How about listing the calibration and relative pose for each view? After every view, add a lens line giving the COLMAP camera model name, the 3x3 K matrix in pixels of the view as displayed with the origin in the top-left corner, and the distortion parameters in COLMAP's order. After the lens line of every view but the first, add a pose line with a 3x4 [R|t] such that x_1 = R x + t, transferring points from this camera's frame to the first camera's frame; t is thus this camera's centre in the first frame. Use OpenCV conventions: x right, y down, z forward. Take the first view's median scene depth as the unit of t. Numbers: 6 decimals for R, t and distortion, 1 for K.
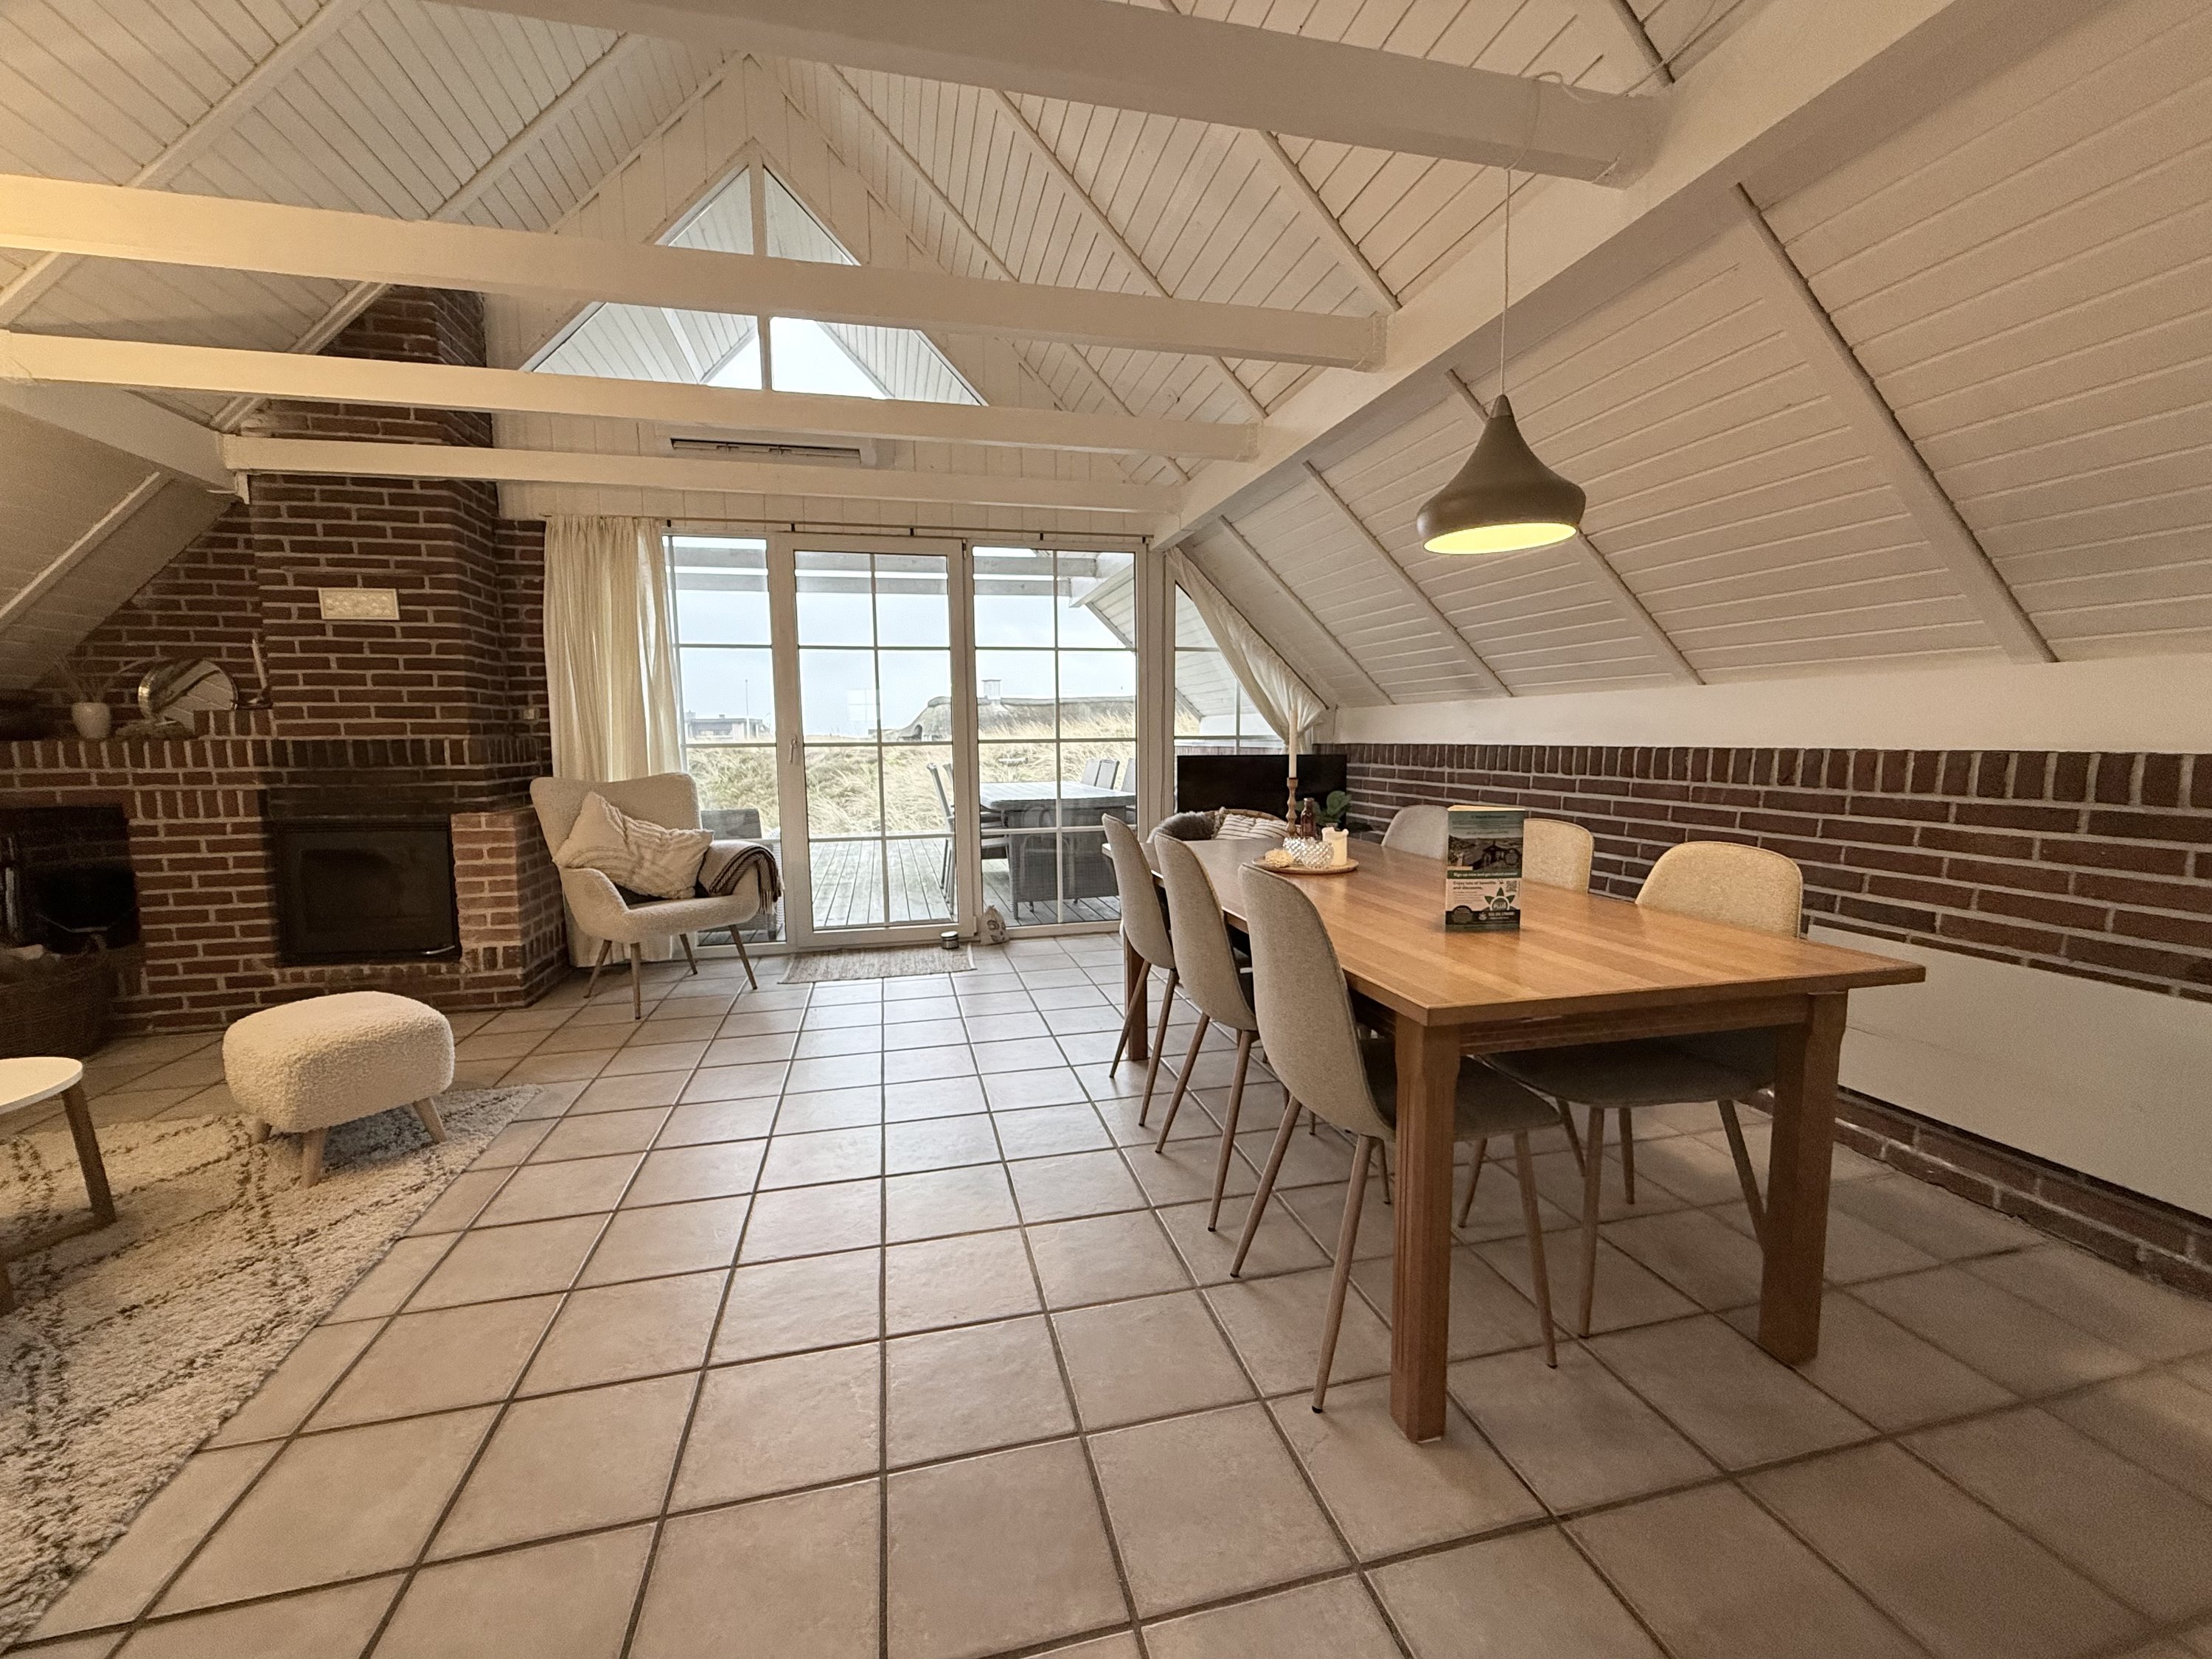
lens RADIAL K [[877.1, 0, 1096.3], [0, 877.1, 830.7], [0, 0, 1]] dist [0.000161, -0.000473]
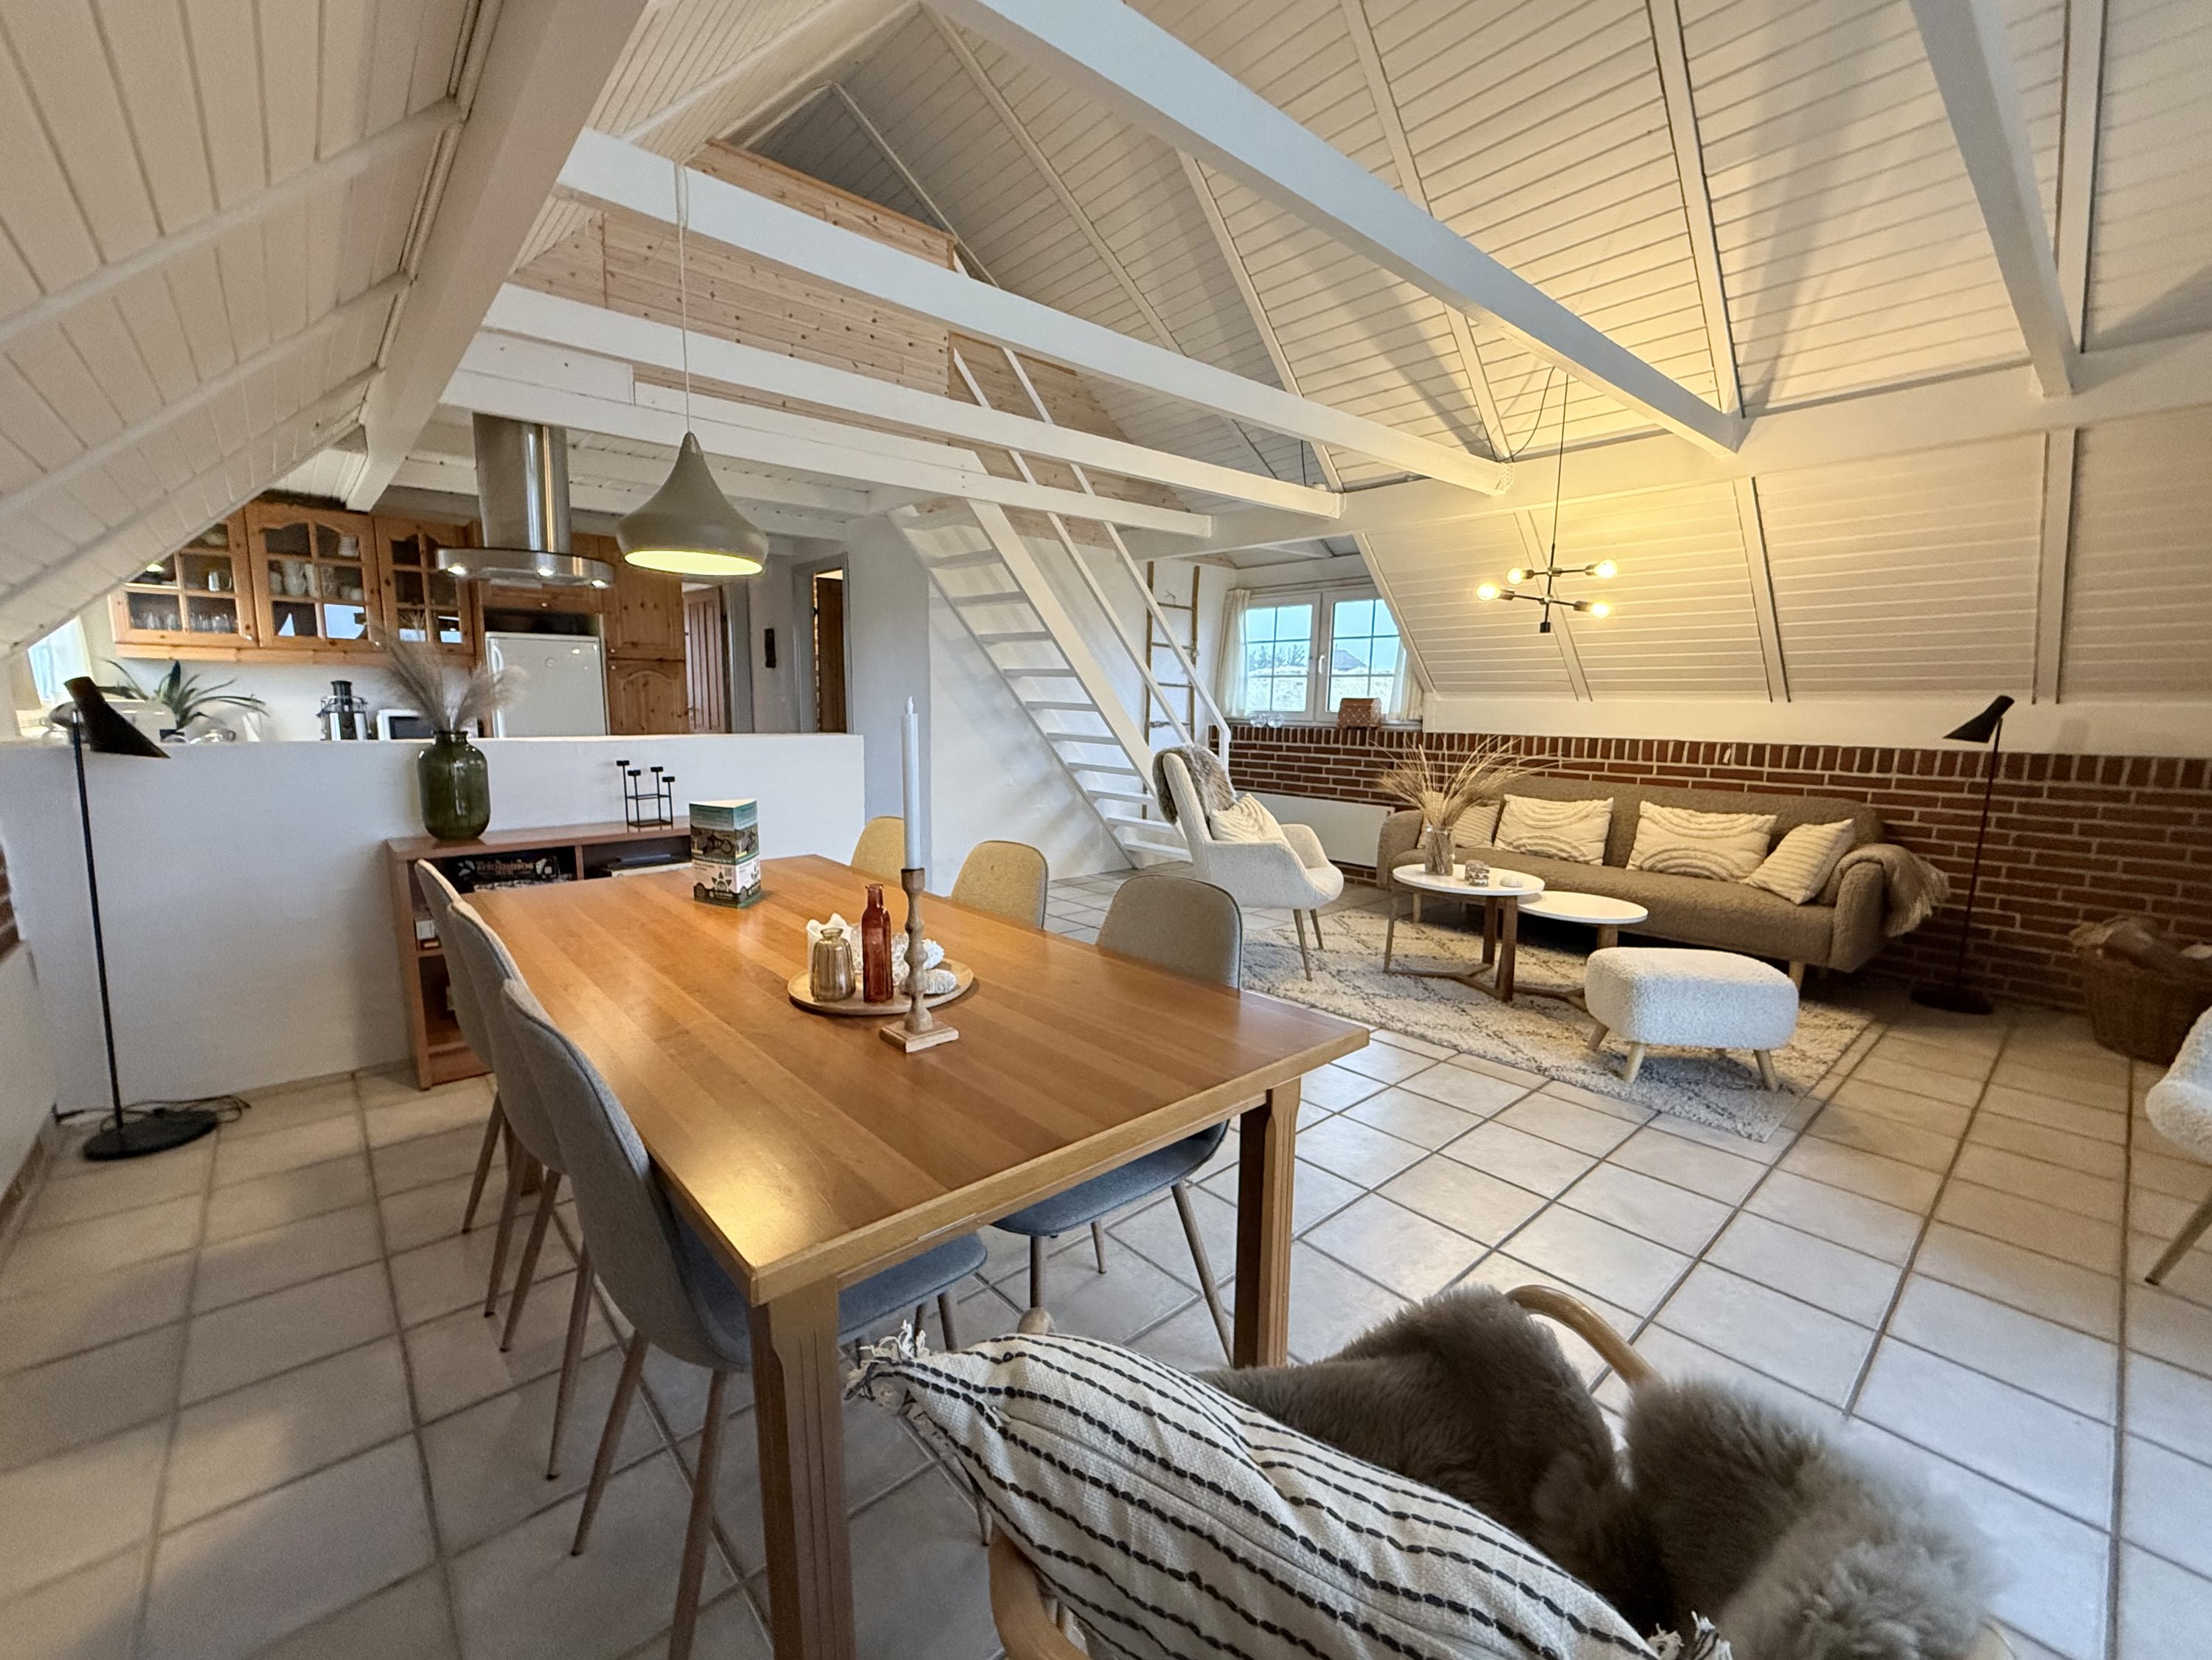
lens RADIAL K [[908.6, 0, 1096.0], [0, 908.6, 829.8], [0, 0, 1]] dist [0.000460, 0.000184]
pose [[-0.884266, 0.068946, -0.461866, 0.265641], [-0.050145, 0.969304, 0.240699, -0.145531], [0.464284, 0.236002, -0.853665, 1.074491]]
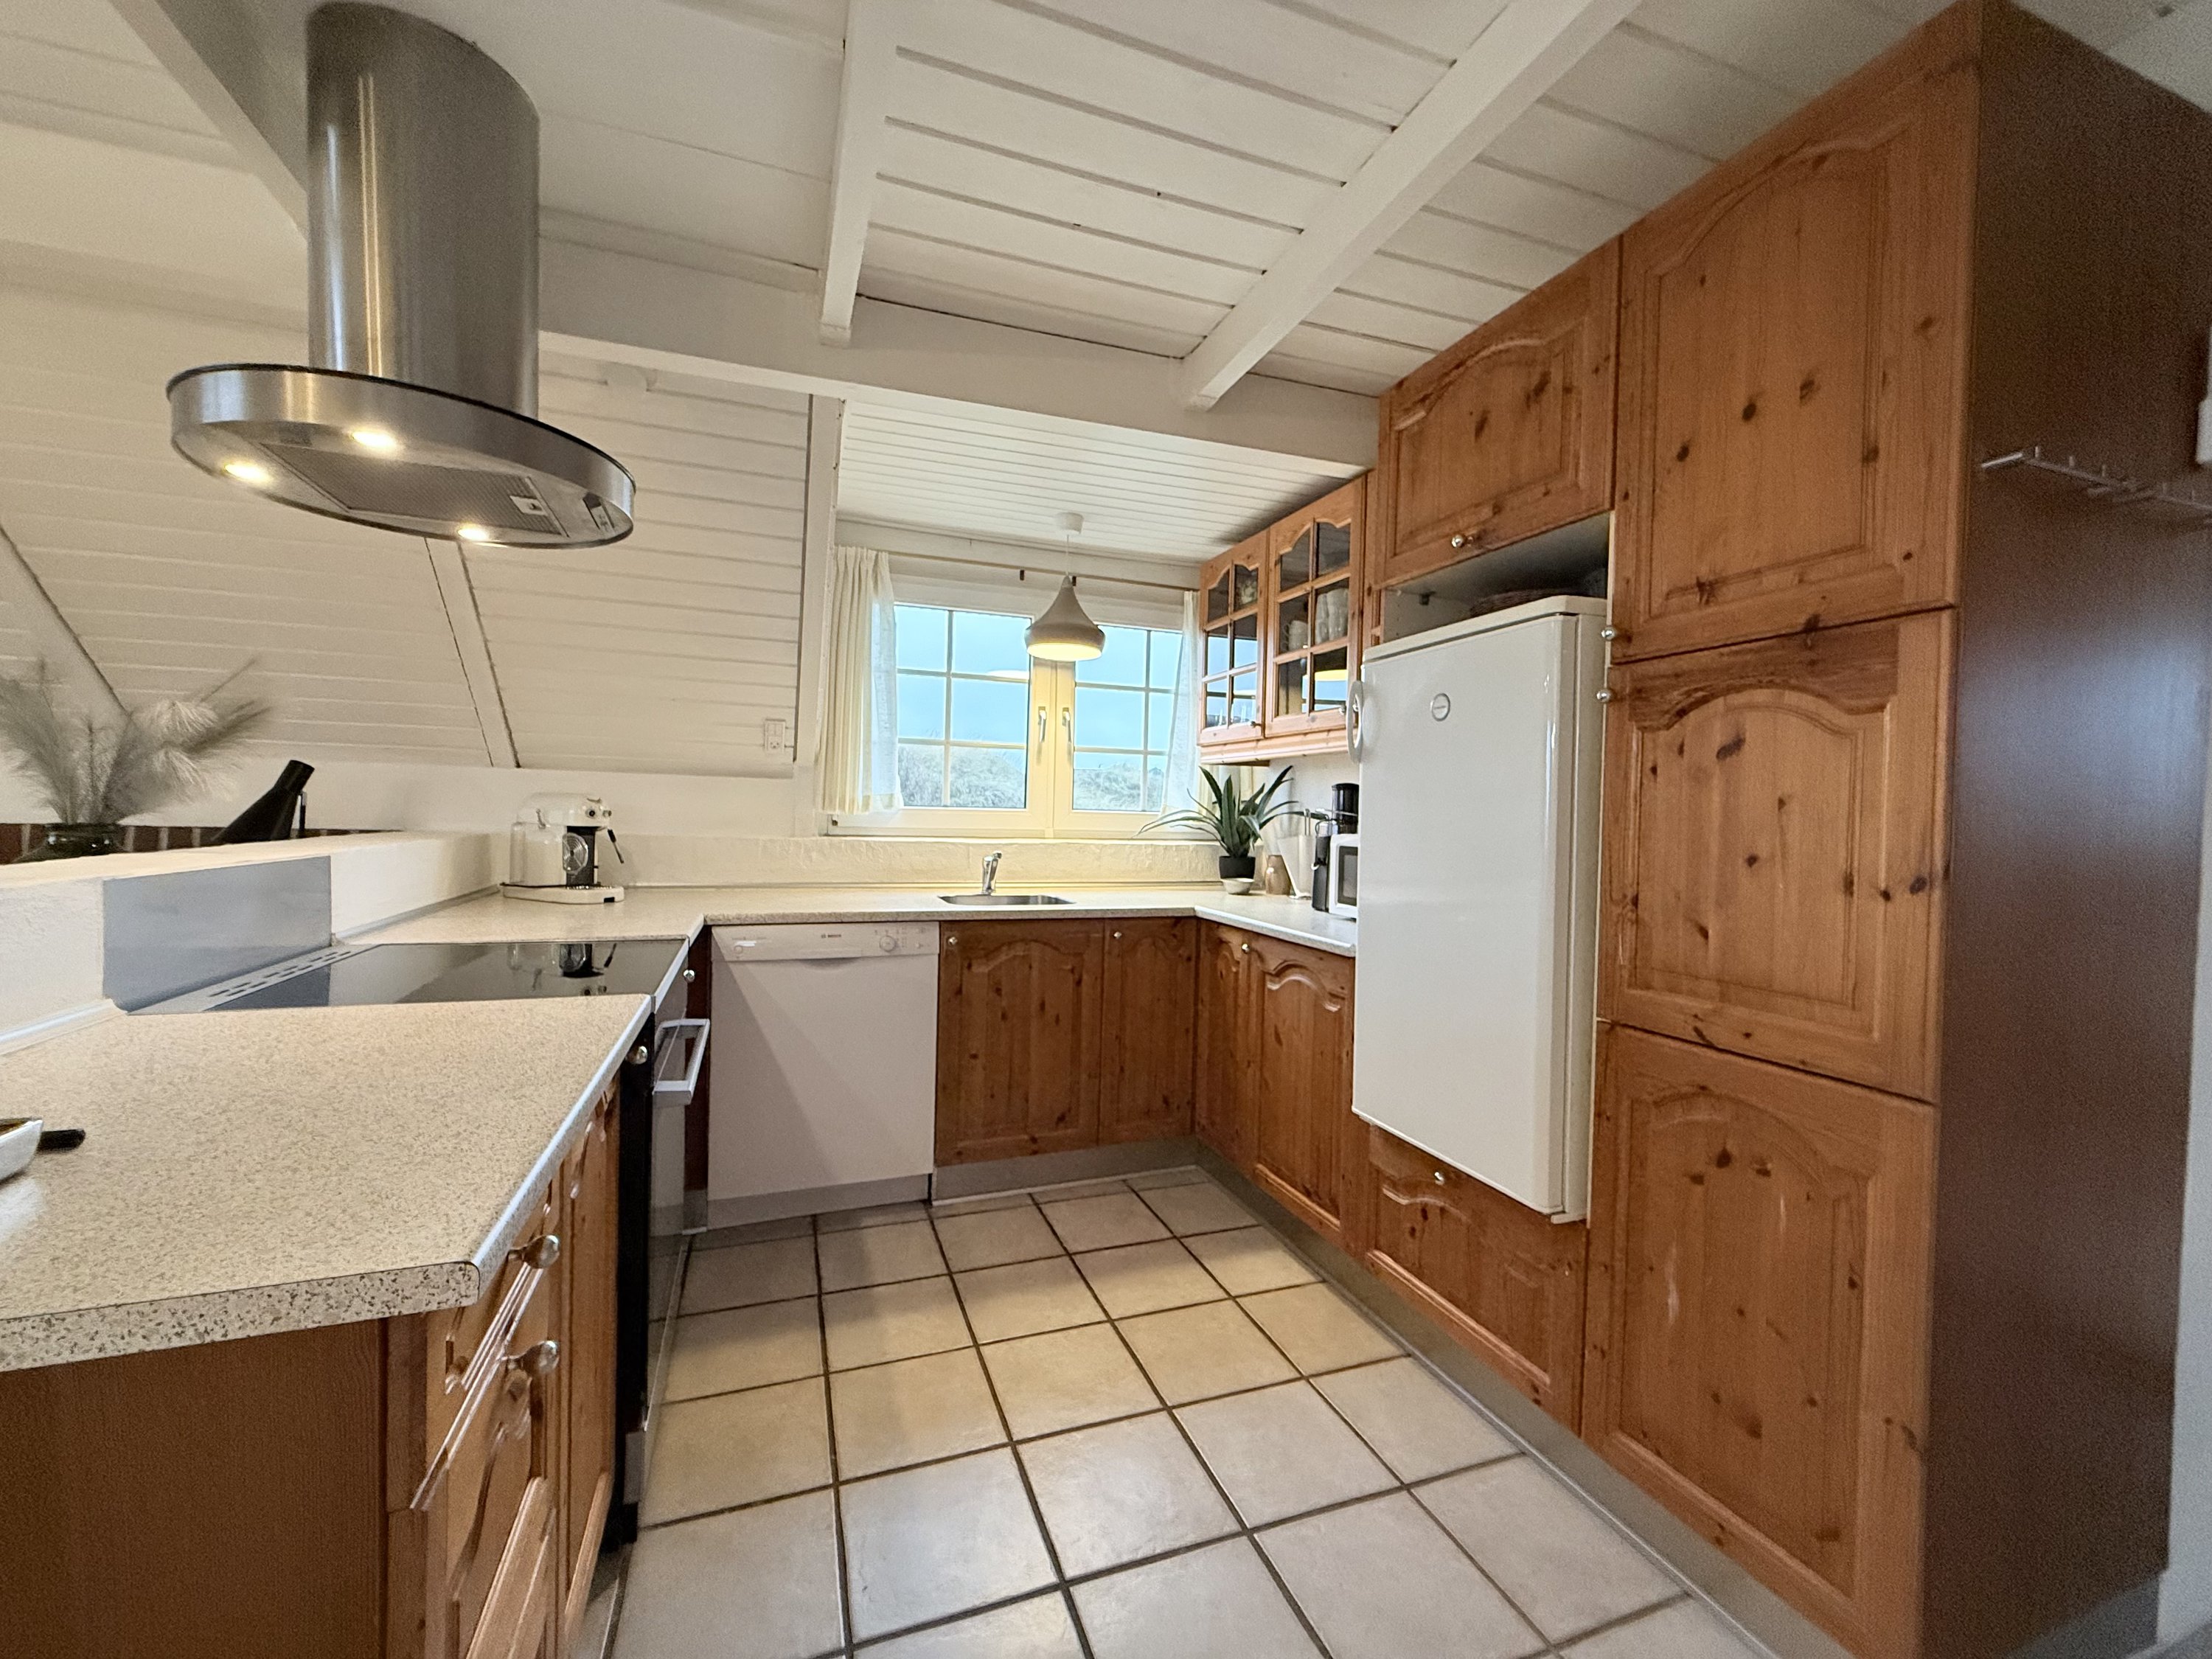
lens RADIAL K [[877.1, 0, 1096.3], [0, 877.1, 830.7], [0, 0, 1]] dist [0.000161, -0.000473]
pose [[-0.108935, -0.011047, 0.993987, -0.097811], [0.083134, 0.996334, 0.020184, 0.026009], [-0.990566, 0.084833, -0.107617, -0.332590]]
